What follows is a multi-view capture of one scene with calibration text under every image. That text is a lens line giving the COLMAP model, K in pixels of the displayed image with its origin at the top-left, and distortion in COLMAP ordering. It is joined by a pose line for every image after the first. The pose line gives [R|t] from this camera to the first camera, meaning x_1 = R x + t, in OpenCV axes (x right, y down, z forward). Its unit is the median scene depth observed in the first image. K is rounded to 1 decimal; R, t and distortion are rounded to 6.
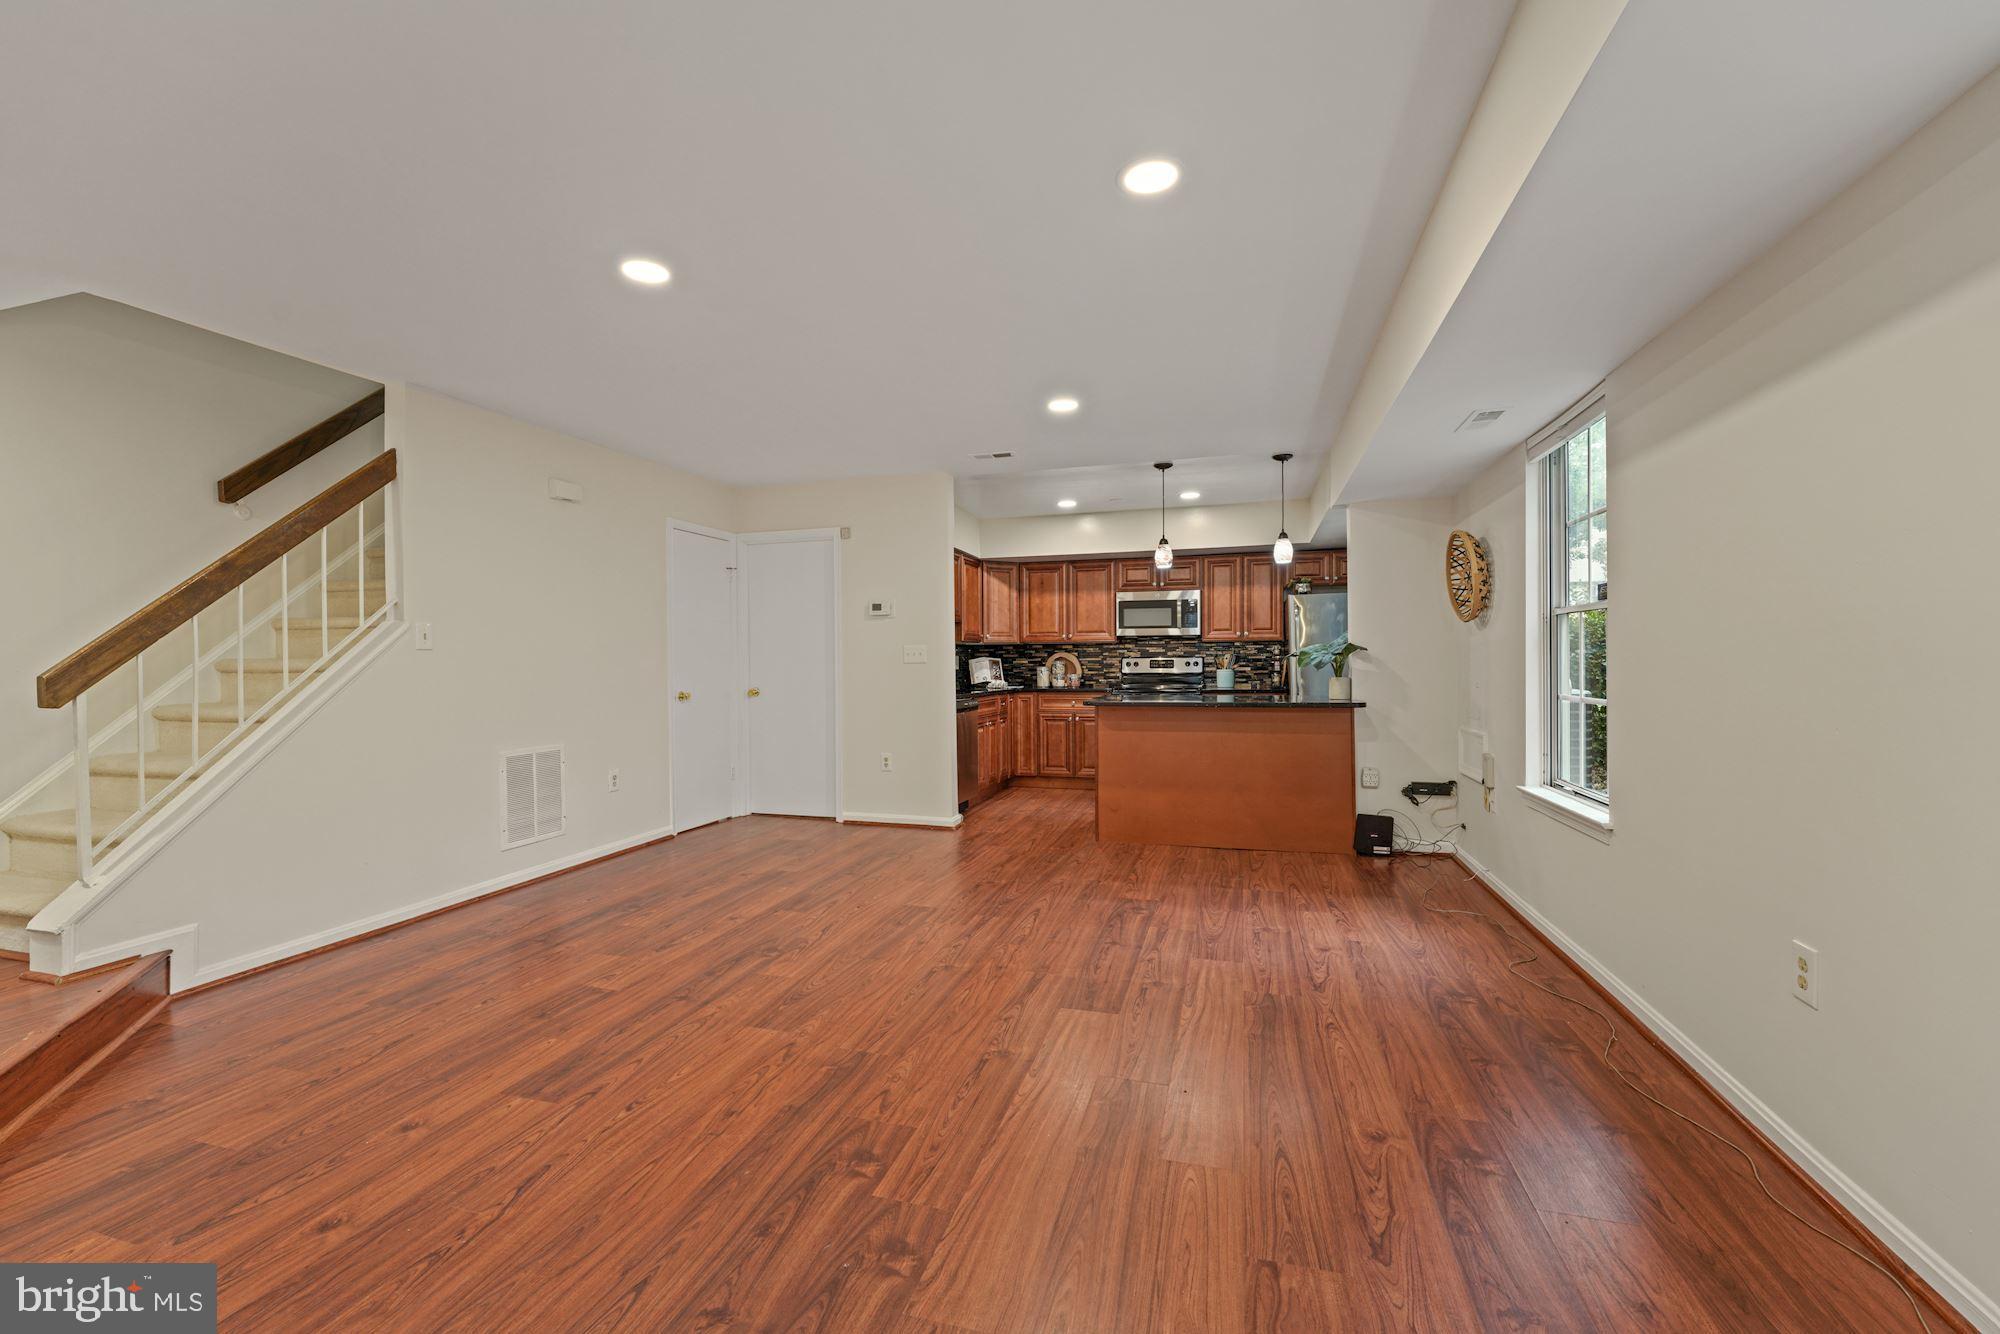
lens RADIAL K [[801.8, 0, 995.7], [0, 801.8, 663.7], [0, 0, 1]] dist [0.000379, 0.000210]
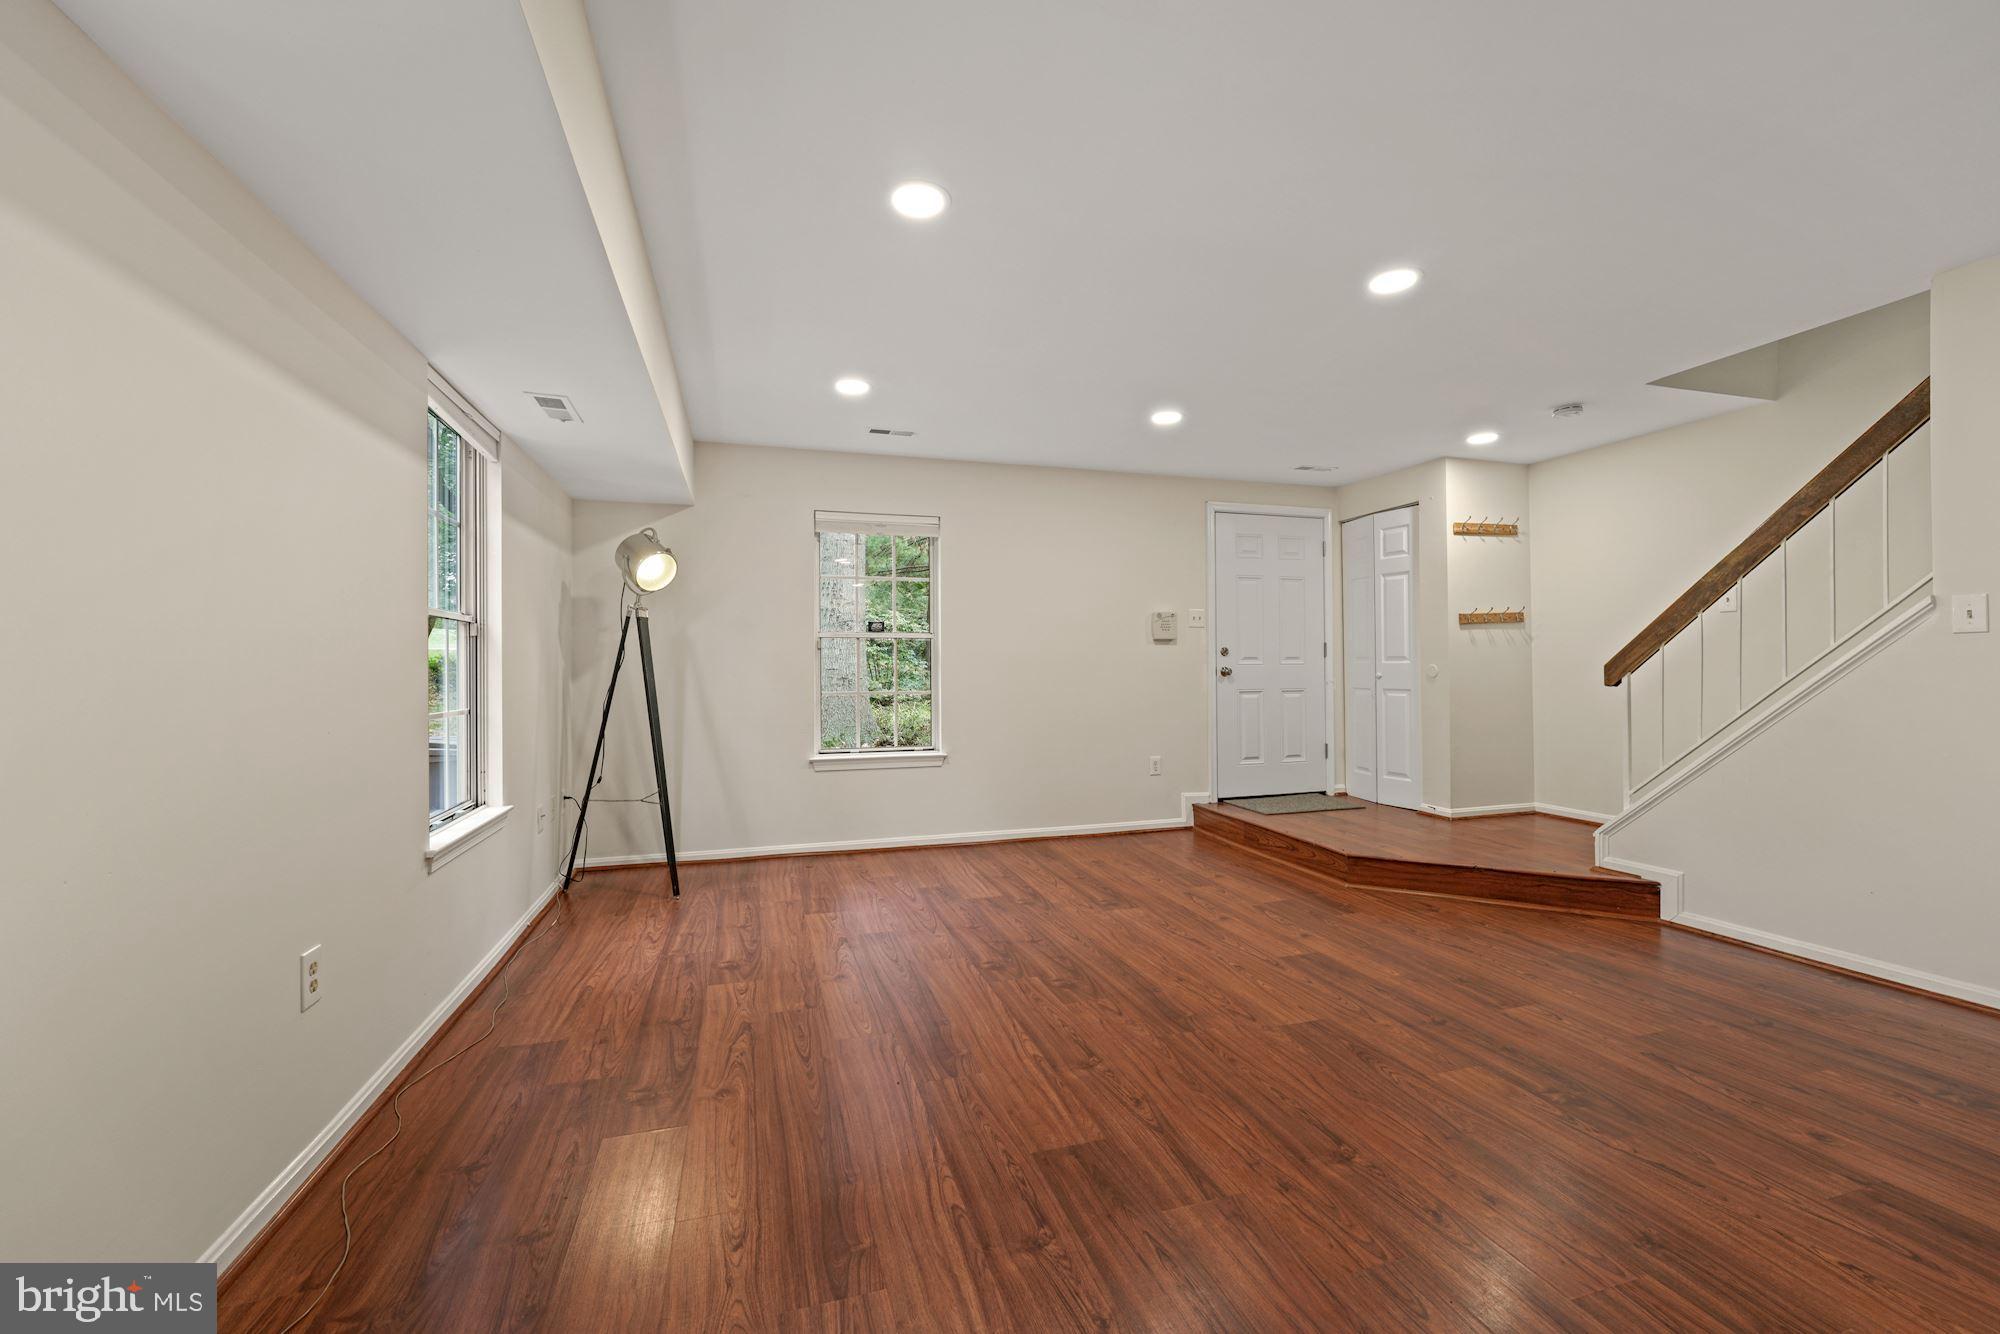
lens RADIAL K [[803.5, 0, 1000.6], [0, 803.5, 666.2], [0, 0, 1]] dist [-0.000668, 0.000014]
pose [[-0.825412, 0.012744, -0.564387, 0.322011], [0.013224, 0.999907, 0.003238, -0.000931], [0.564376, -0.004791, -0.825504, 0.883062]]
